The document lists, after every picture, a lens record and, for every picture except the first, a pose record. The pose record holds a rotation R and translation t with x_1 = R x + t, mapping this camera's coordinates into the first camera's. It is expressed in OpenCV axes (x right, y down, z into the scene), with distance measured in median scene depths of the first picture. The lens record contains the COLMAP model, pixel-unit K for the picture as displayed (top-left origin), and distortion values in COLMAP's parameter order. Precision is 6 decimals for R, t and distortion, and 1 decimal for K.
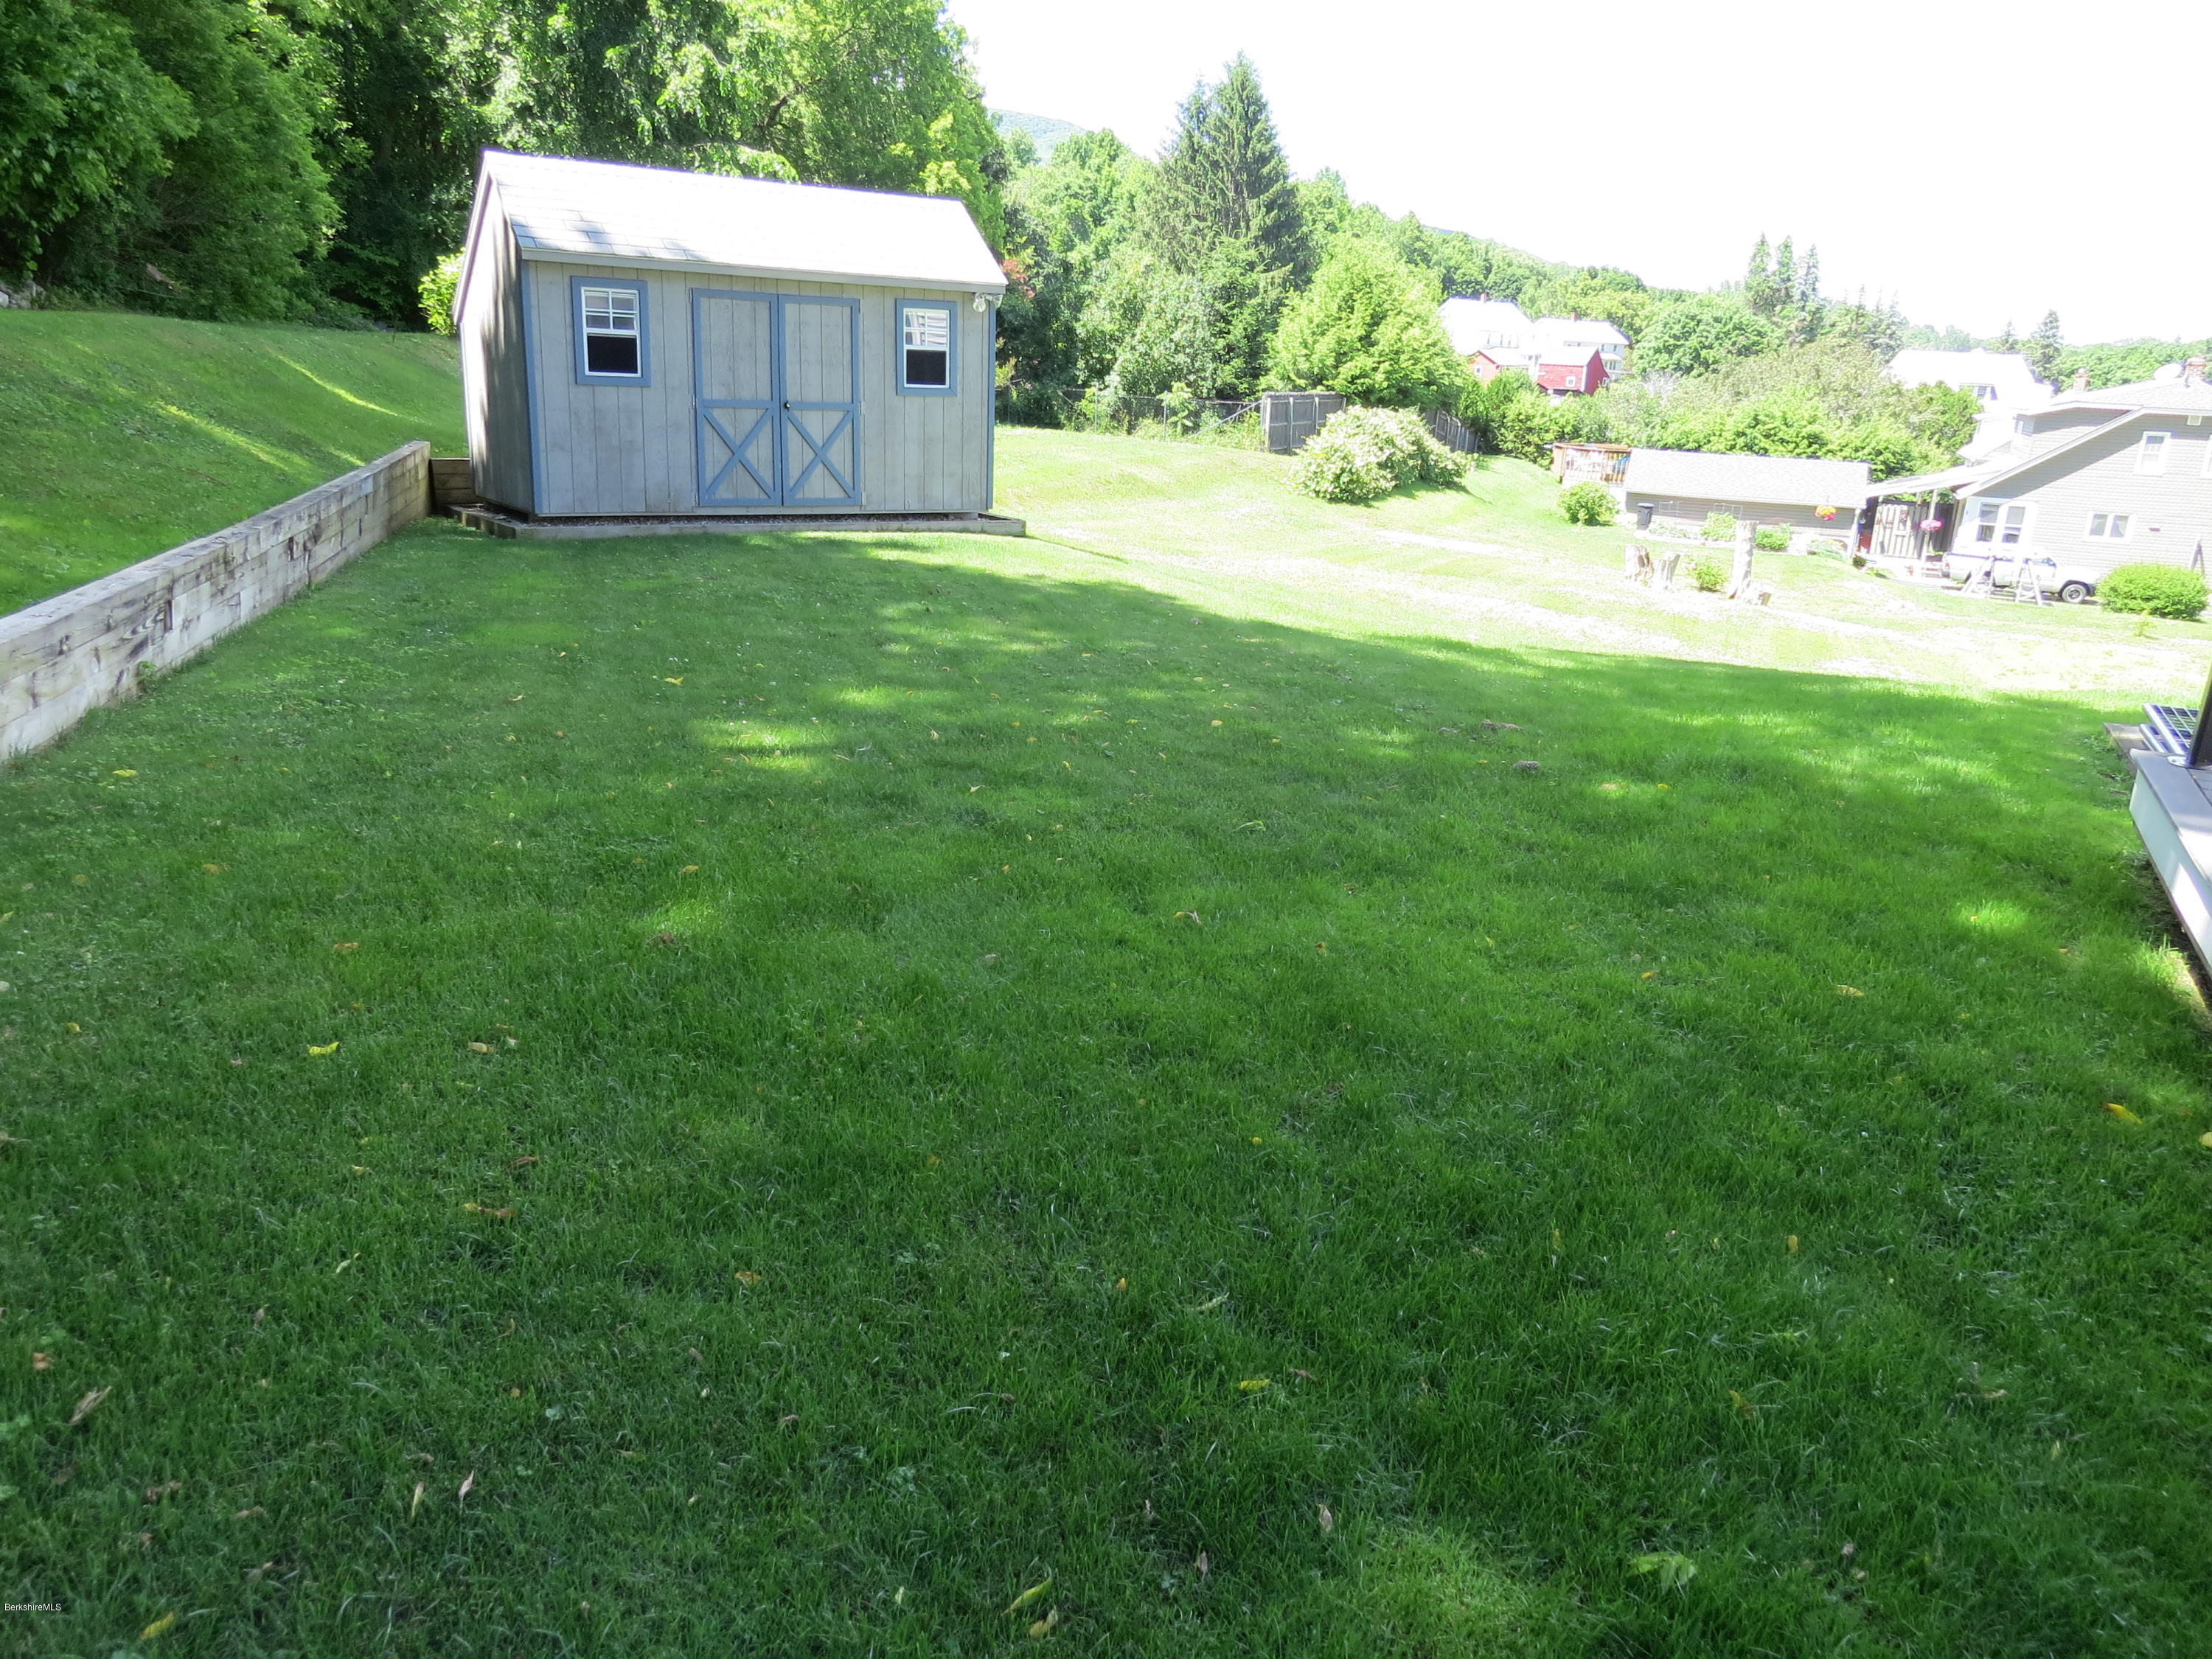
lens RADIAL K [[1566.1, 0, 1111.5], [0, 1566.1, 828.0], [0, 0, 1]] dist [-0.036512, 0.022203]
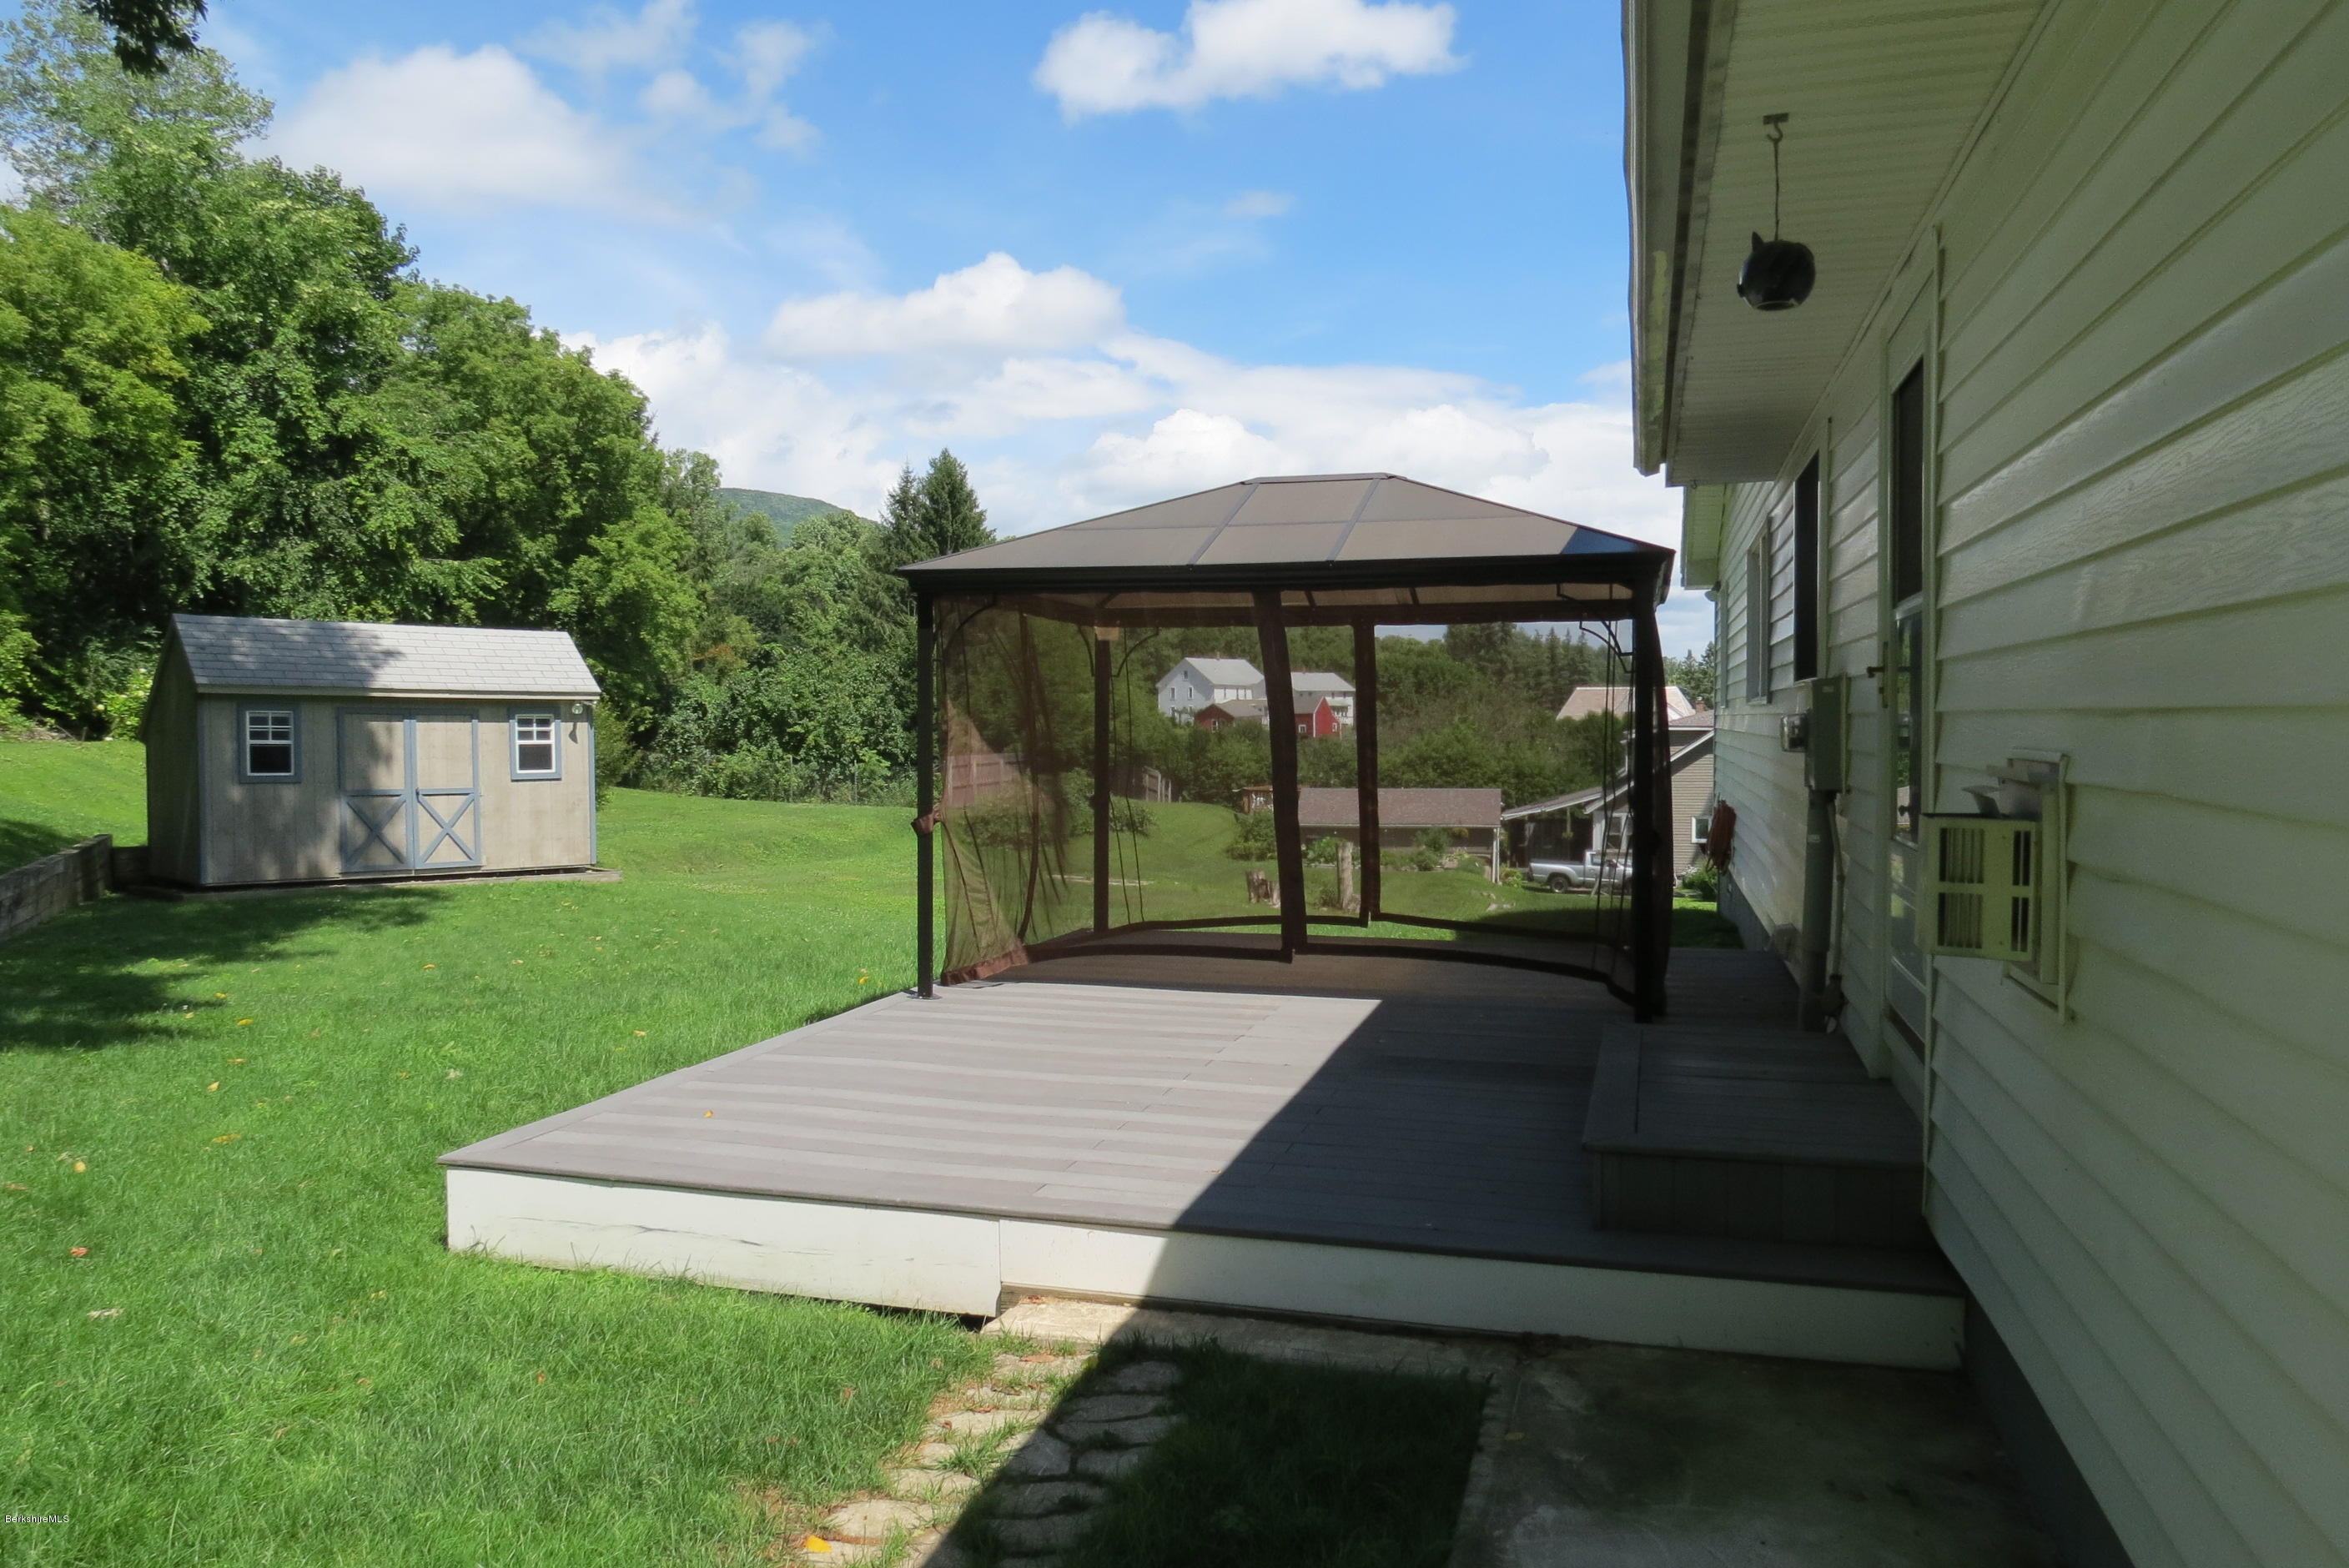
lens RADIAL K [[1672.5, 0, 1182.1], [0, 1672.5, 768.2], [0, 0, 1]] dist [-0.017984, -0.005669]
pose [[0.981725, -0.053129, 0.182740, 0.043912], [0.098939, 0.962757, -0.251614, 0.031628], [-0.162566, 0.265096, 0.950419, -0.110517]]
